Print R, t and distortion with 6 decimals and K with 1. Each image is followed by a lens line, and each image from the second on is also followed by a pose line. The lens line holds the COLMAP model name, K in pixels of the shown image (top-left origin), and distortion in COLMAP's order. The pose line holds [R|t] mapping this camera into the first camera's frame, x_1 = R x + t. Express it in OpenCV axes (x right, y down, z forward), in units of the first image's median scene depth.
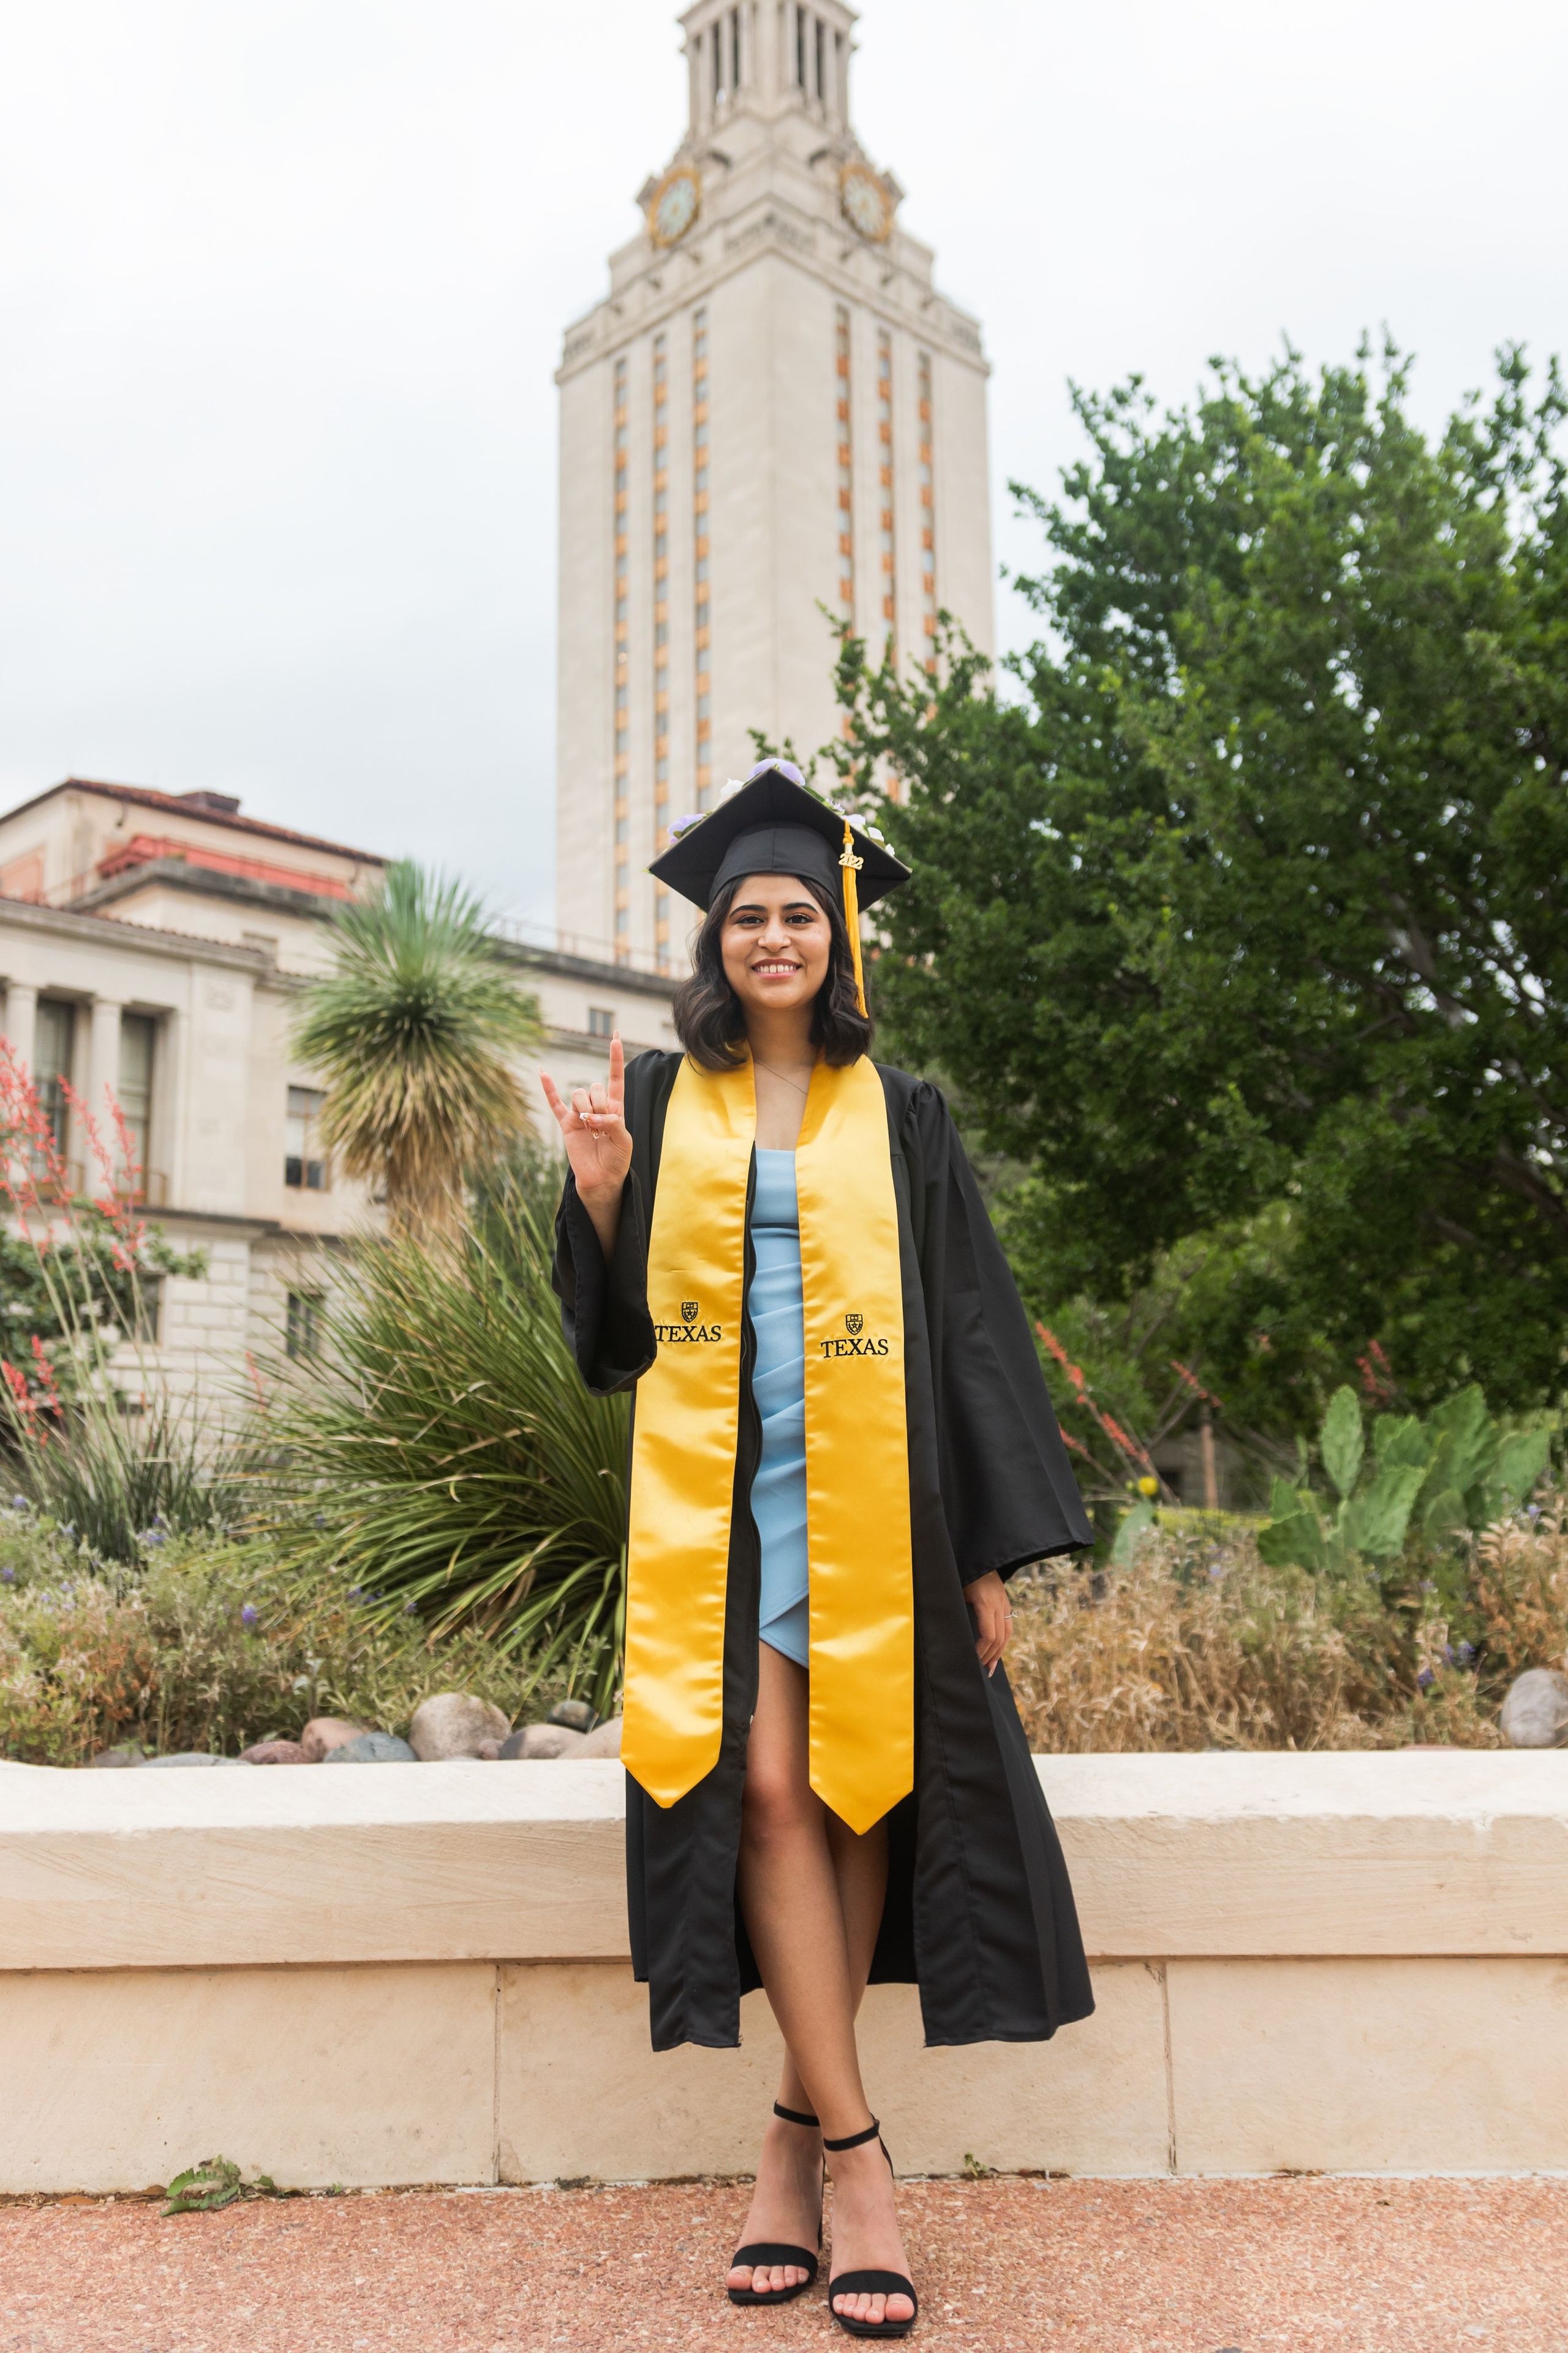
lens RADIAL K [[2090.4, 0, 766.0], [0, 2090.4, 1160.7], [0, 0, 1]] dist [0.049576, -0.023860]
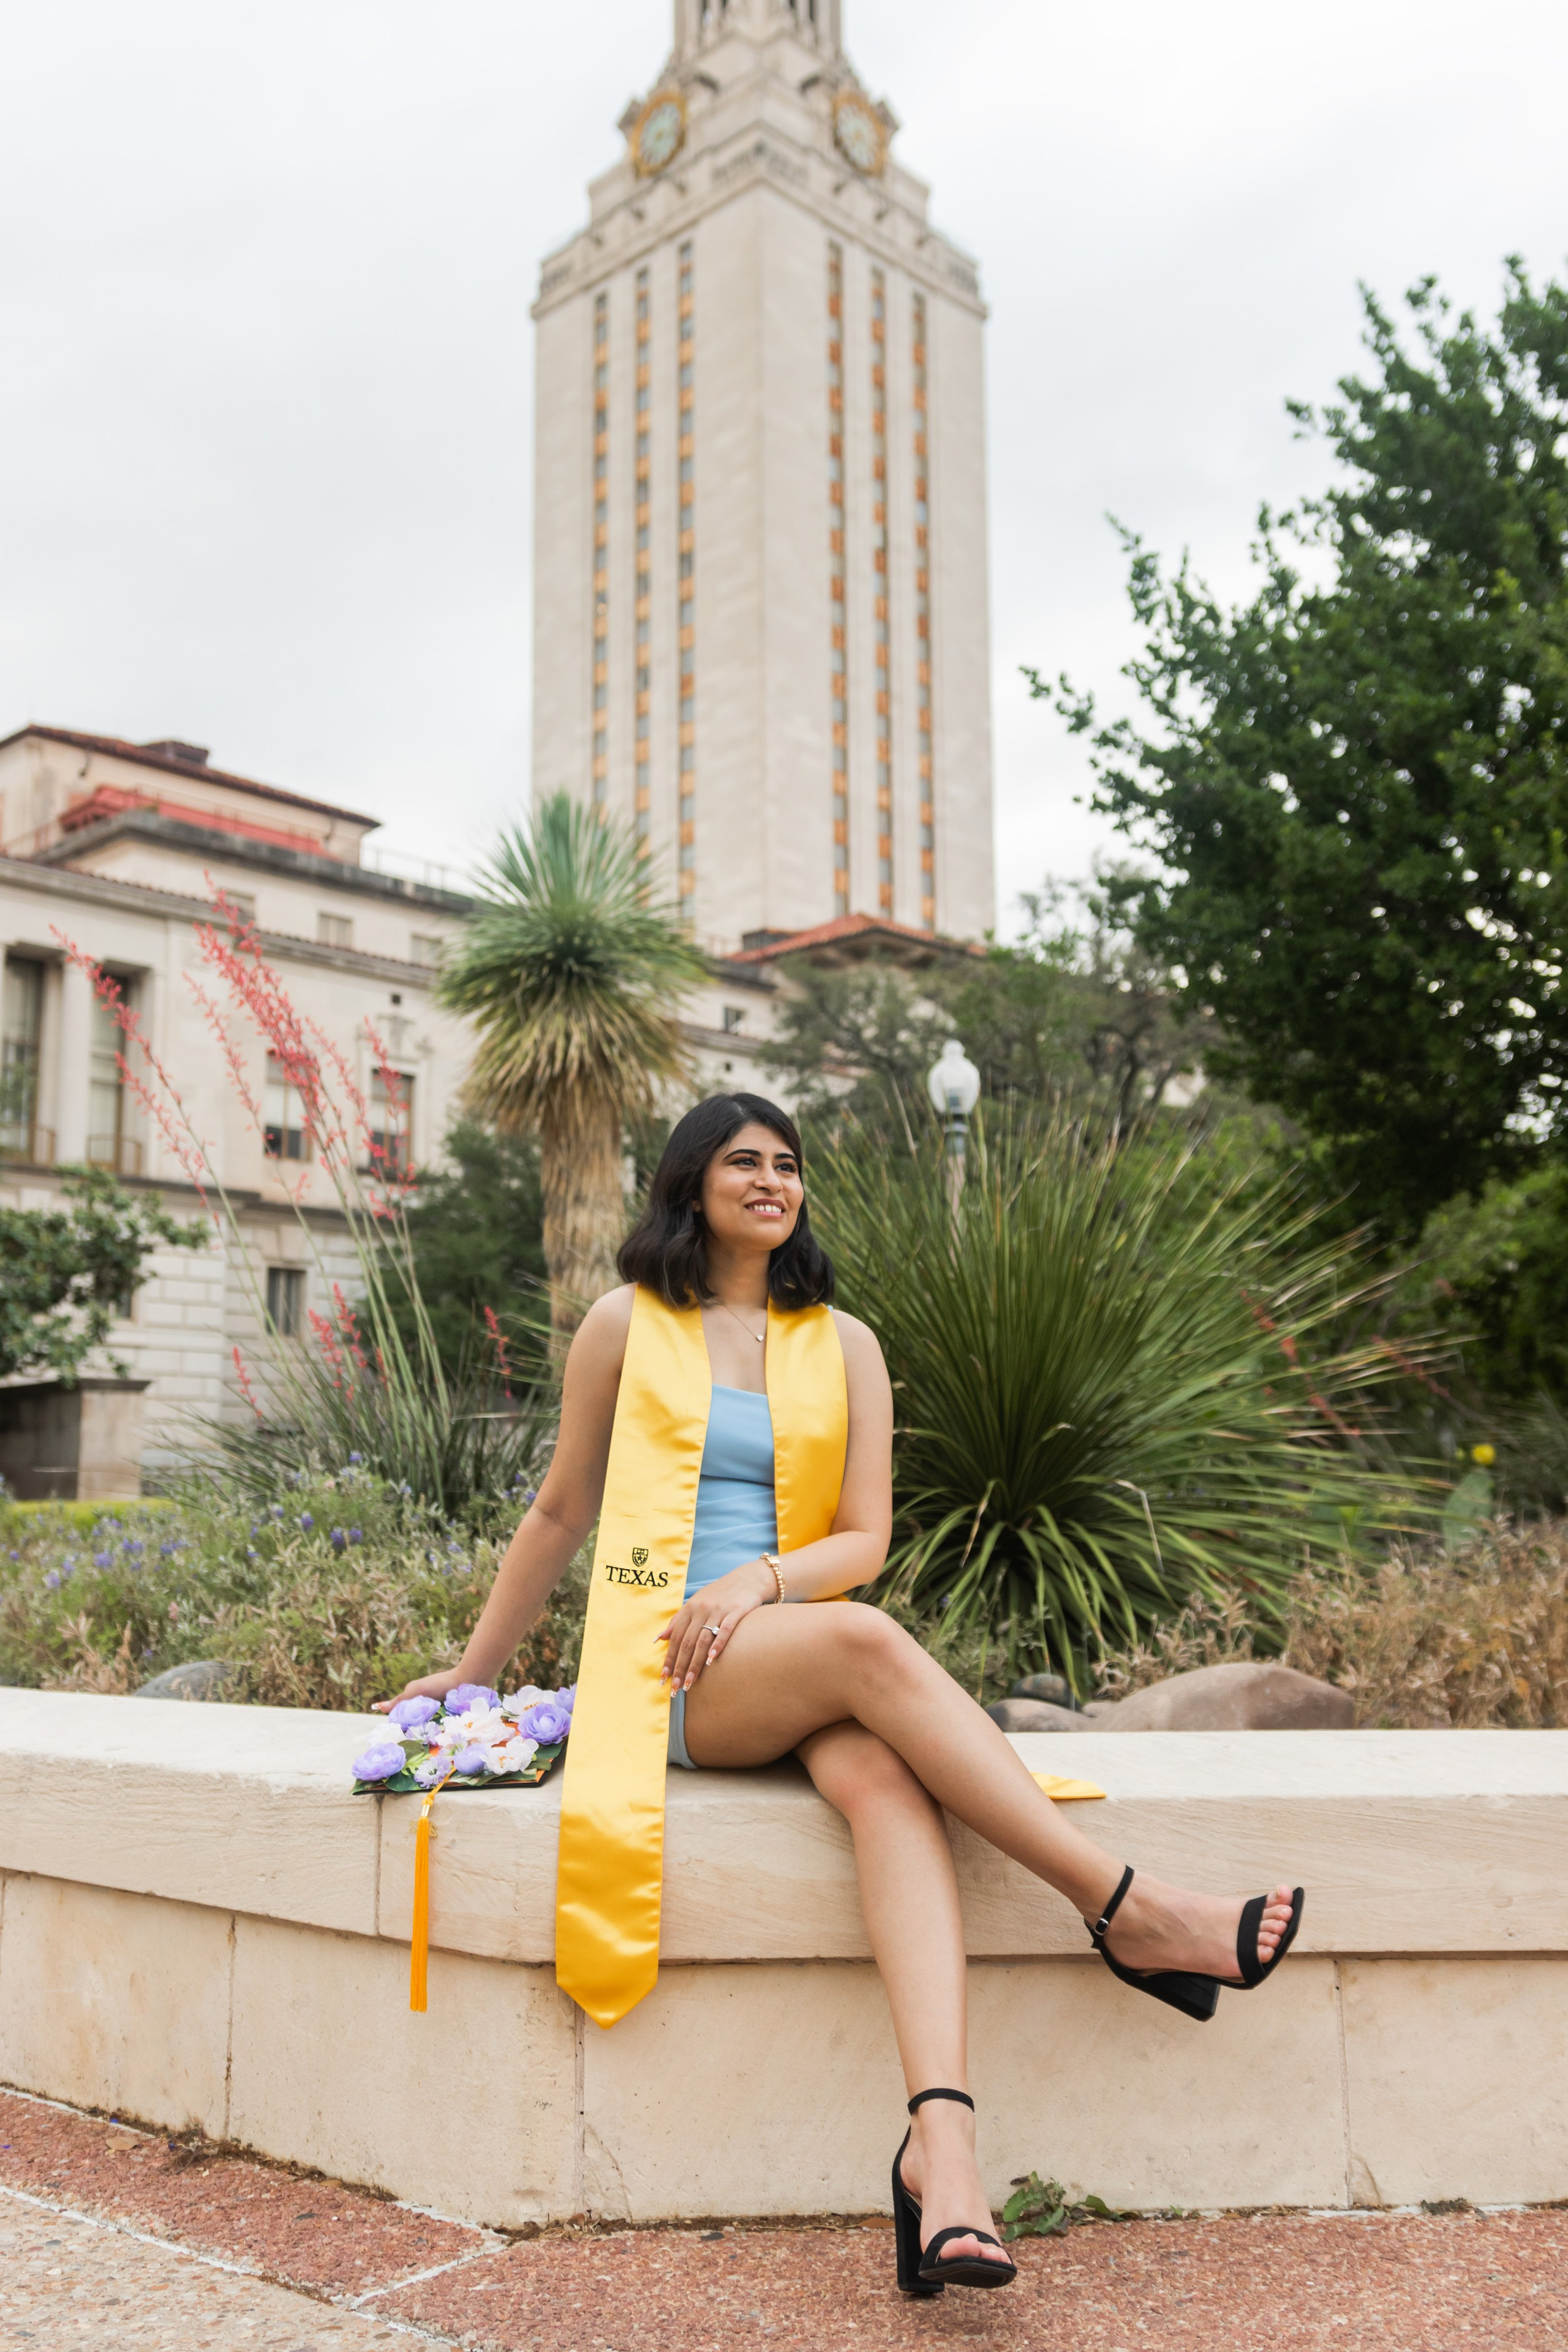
lens RADIAL K [[2157.9, 0, 798.7], [0, 2157.9, 1170.1], [0, 0, 1]] dist [0.089413, -0.091464]
pose [[0.999542, 0.007264, 0.029383, -0.095242], [-0.007716, 0.999853, 0.015305, 0.010104], [-0.029267, -0.015525, 0.999451, 0.024830]]
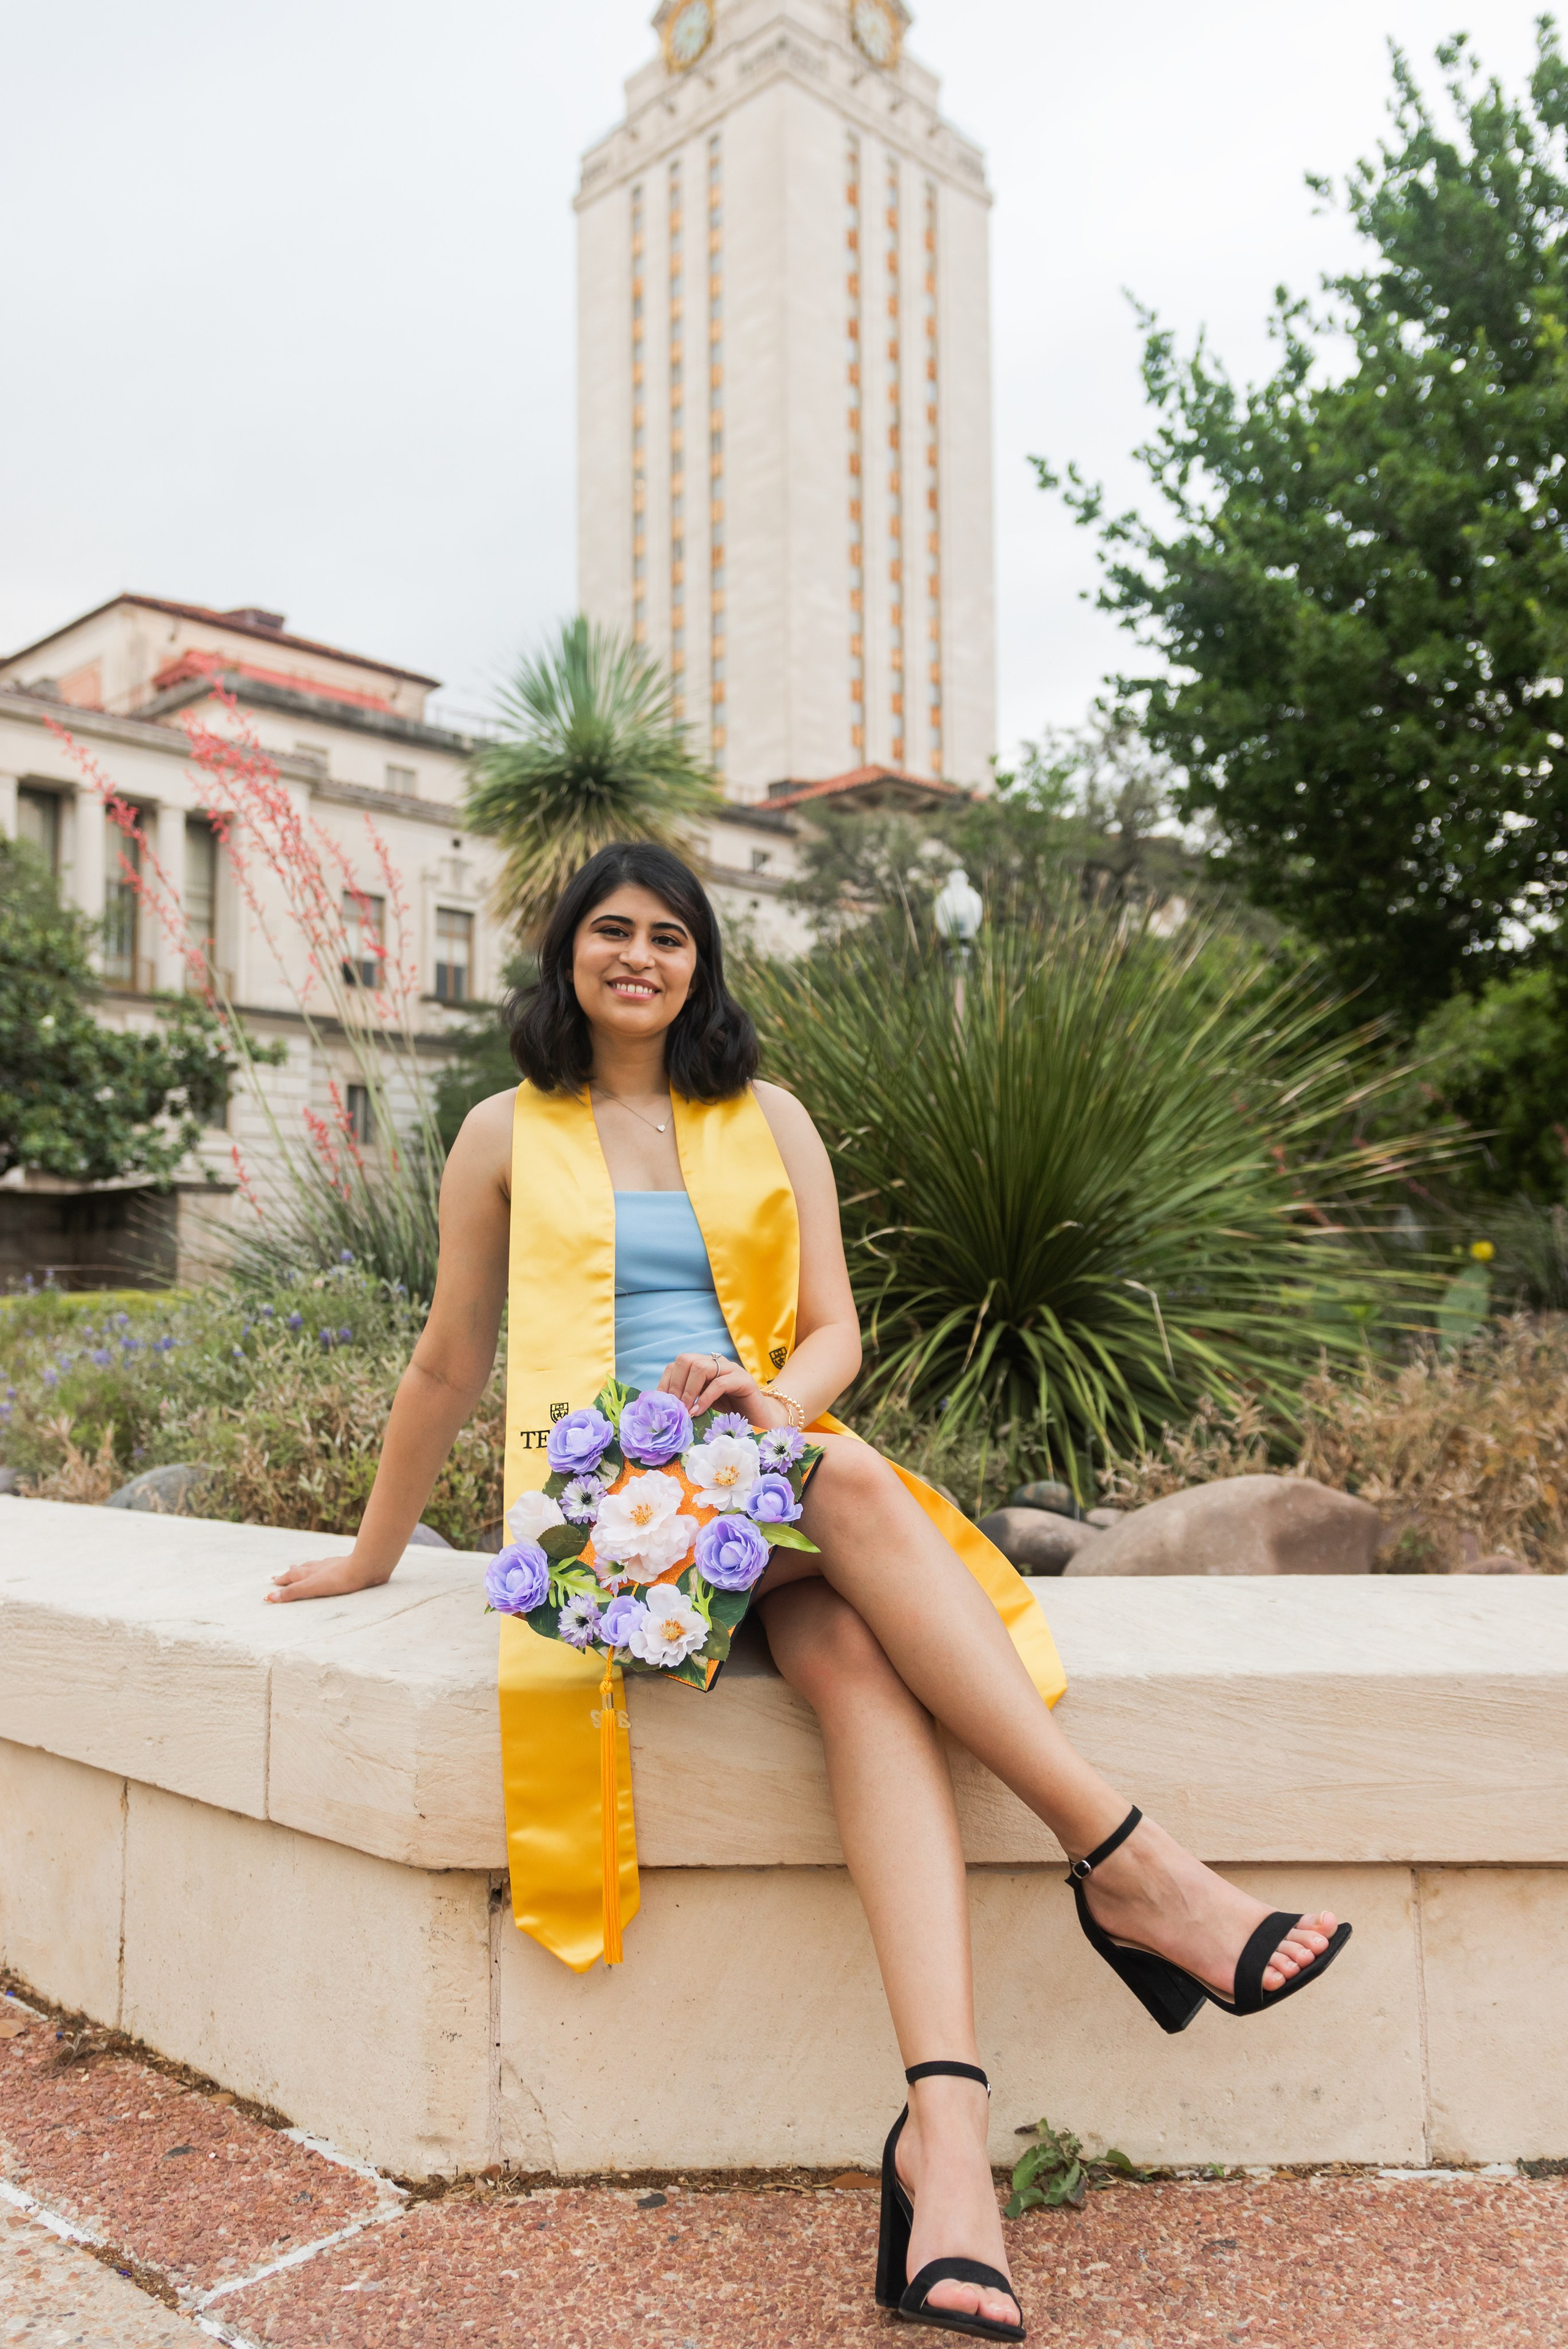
lens RADIAL K [[1910.6, 0, 783.4], [0, 1910.6, 1146.1], [0, 0, 1]] dist [0.075768, -0.043178]
pose [[0.999940, 0.003311, 0.010408, -0.087808], [-0.004255, 0.995753, 0.091971, 0.018944], [-0.010060, -0.092010, 0.995707, 0.090891]]
